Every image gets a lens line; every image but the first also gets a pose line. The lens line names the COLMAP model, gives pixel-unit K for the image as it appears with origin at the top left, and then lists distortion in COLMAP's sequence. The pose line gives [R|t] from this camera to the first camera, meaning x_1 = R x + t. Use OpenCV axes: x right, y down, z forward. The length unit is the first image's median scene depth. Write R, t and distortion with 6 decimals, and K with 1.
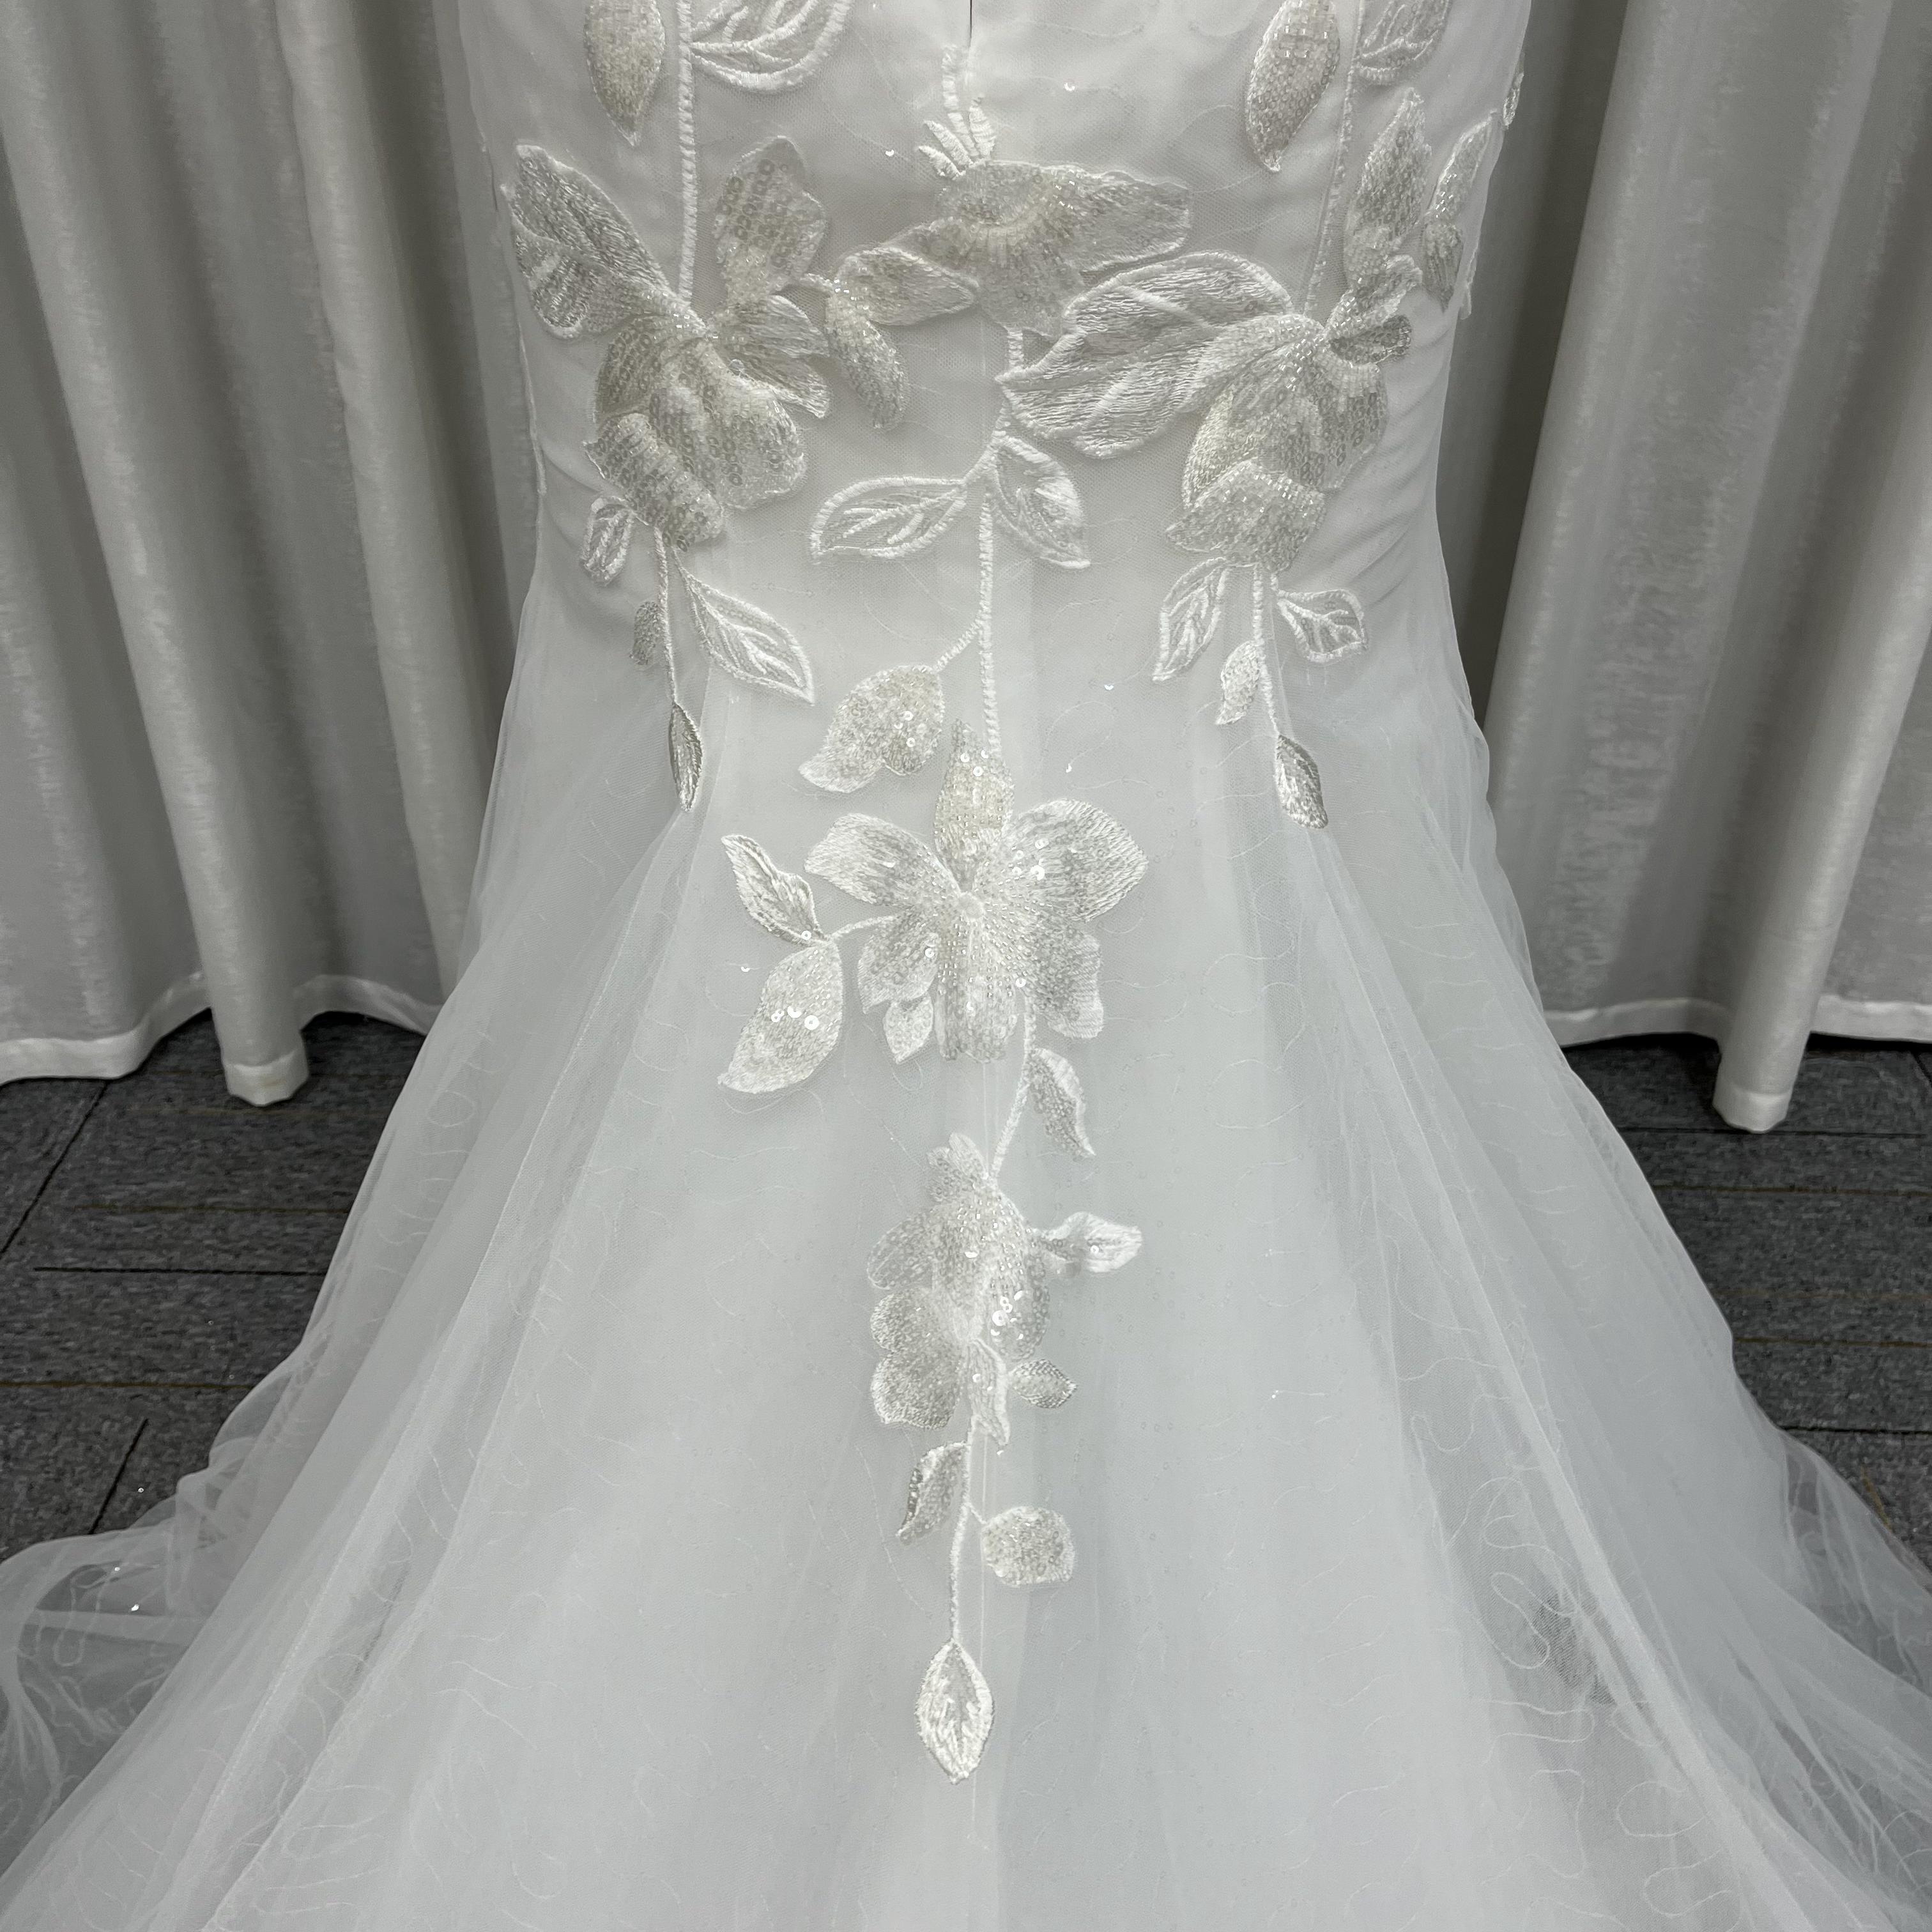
lens RADIAL K [[1974.4, 0, 967.7], [0, 1974.4, 978.9], [0, 0, 1]] dist [0.029976, 0.000000]
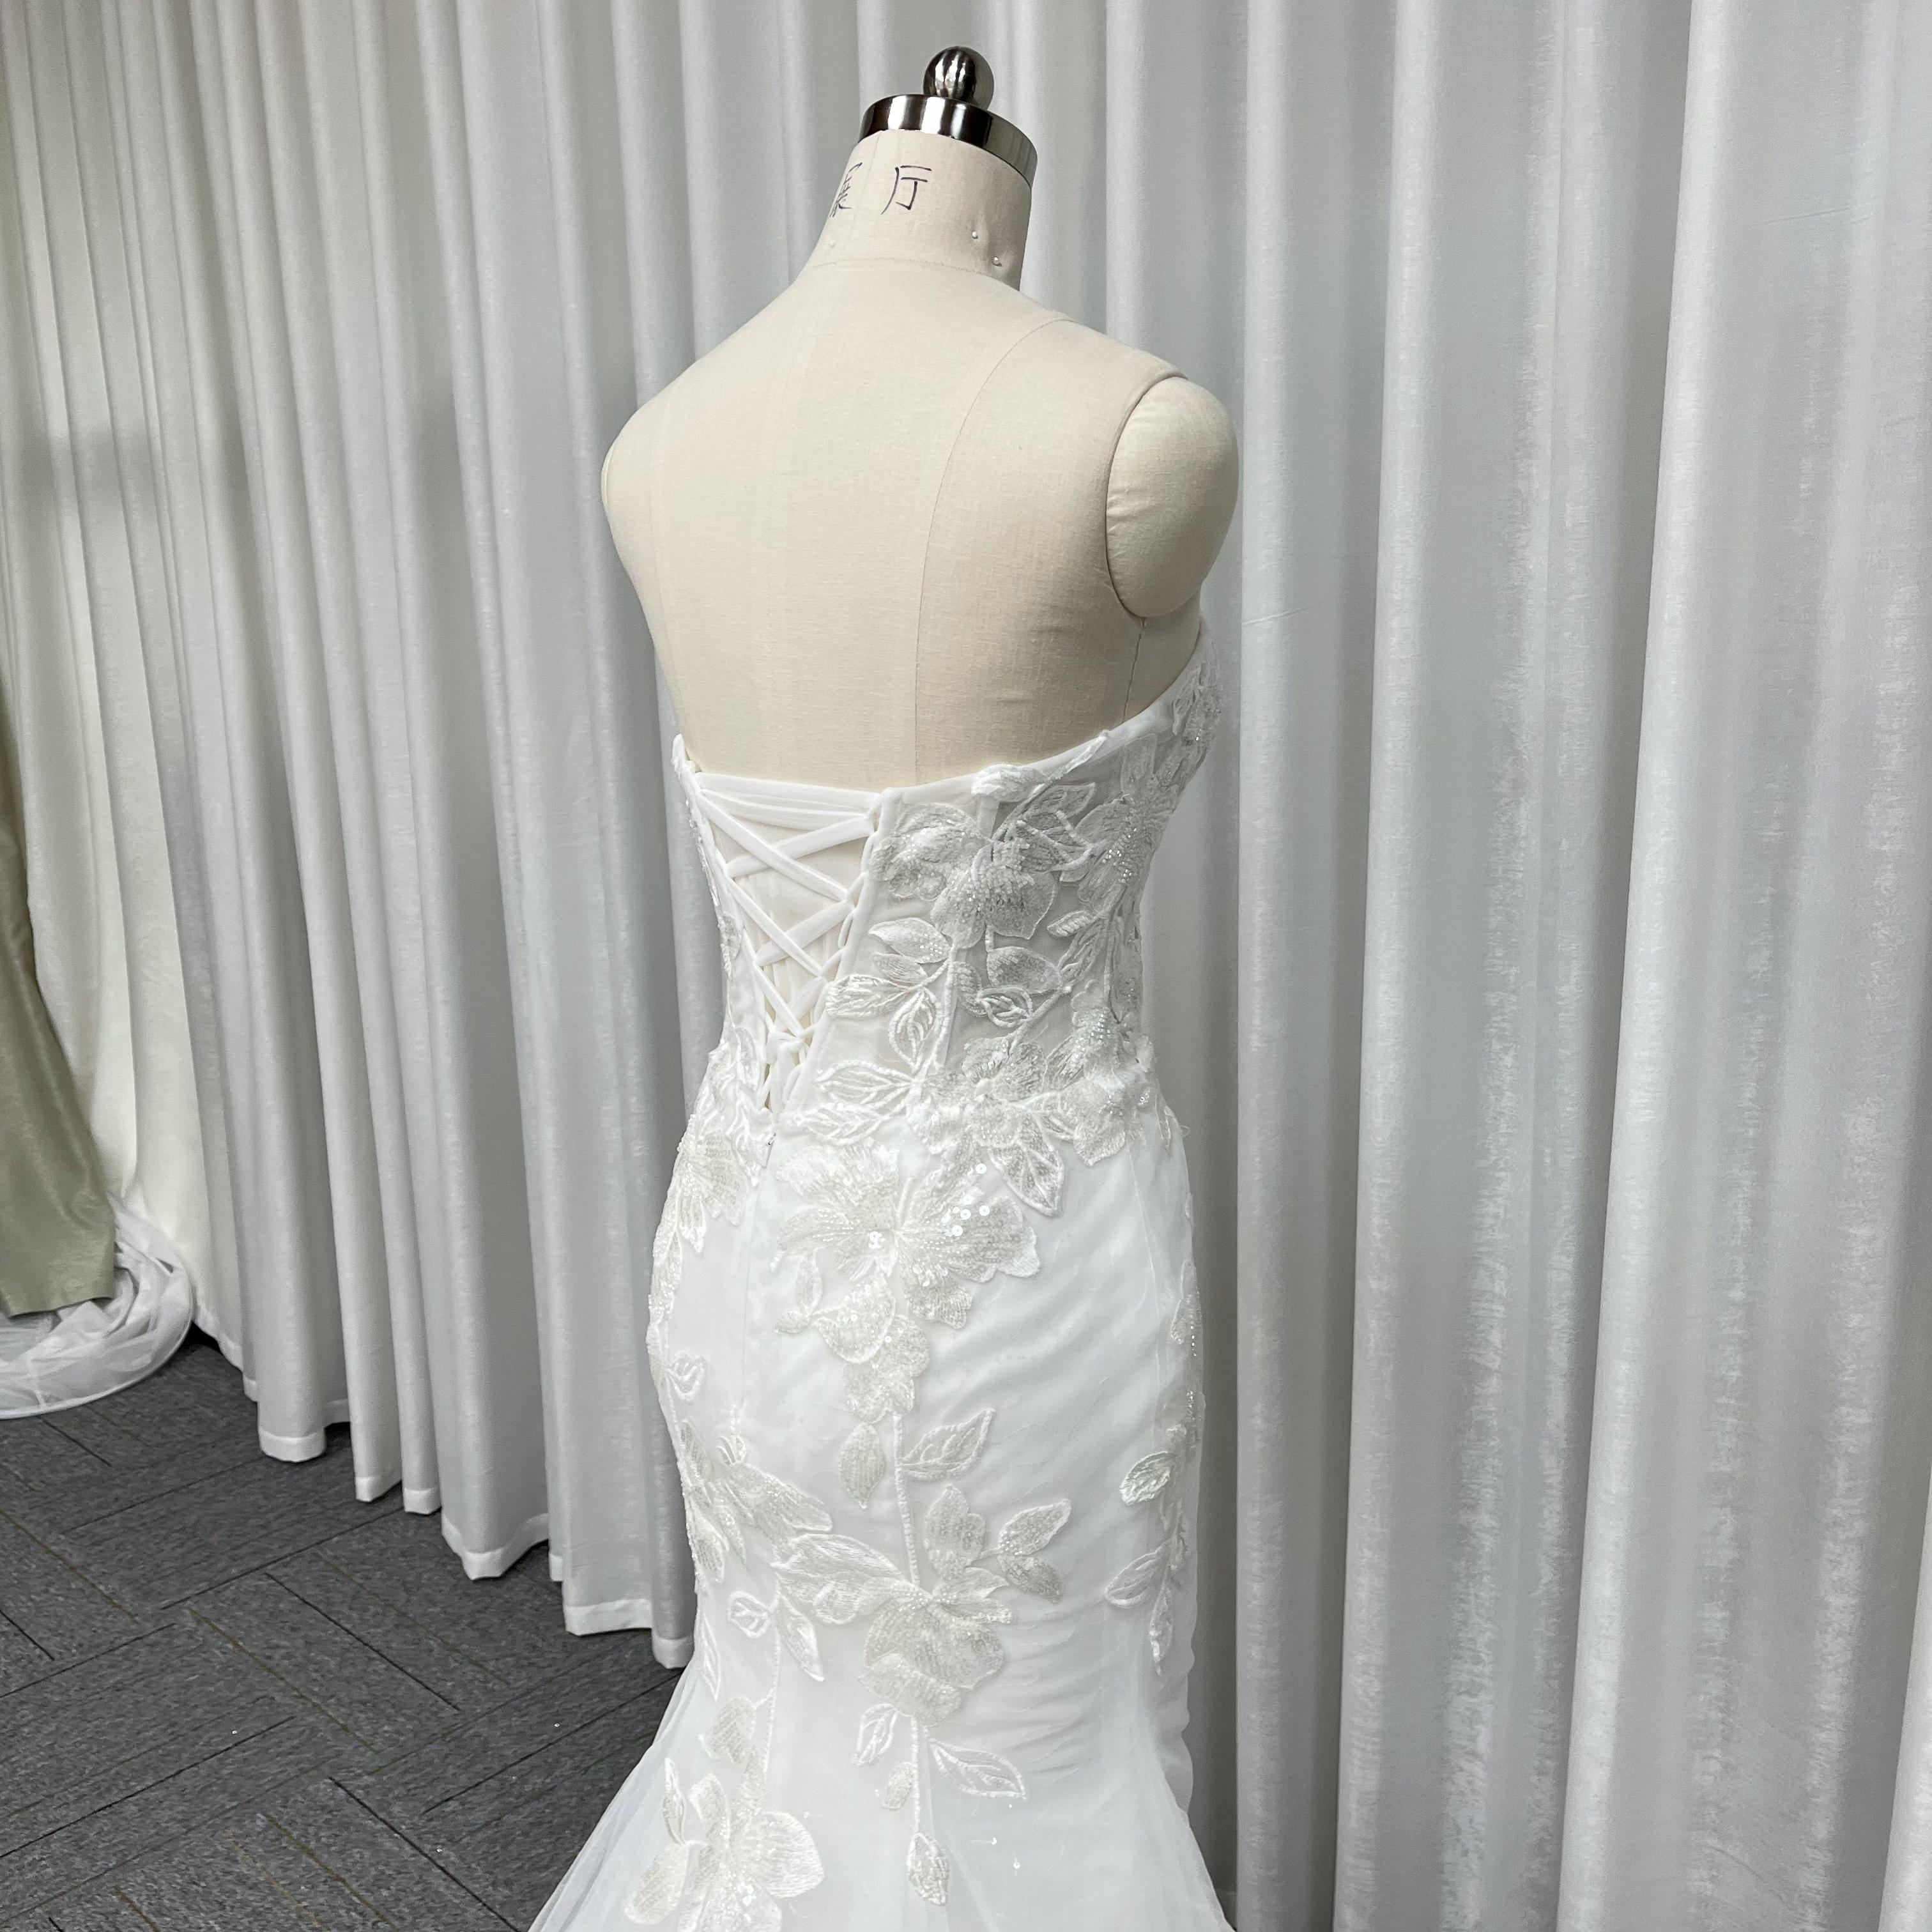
lens RADIAL K [[1974.4, 0, 958.2], [0, 1974.4, 969.9], [0, 0, 1]] dist [0.029976, 0.000000]
pose [[0.737096, 0.118798, -0.665265, 1.153854], [-0.362319, 0.900453, -0.240643, -0.372925], [0.570452, 0.418415, 0.706763, -0.381462]]
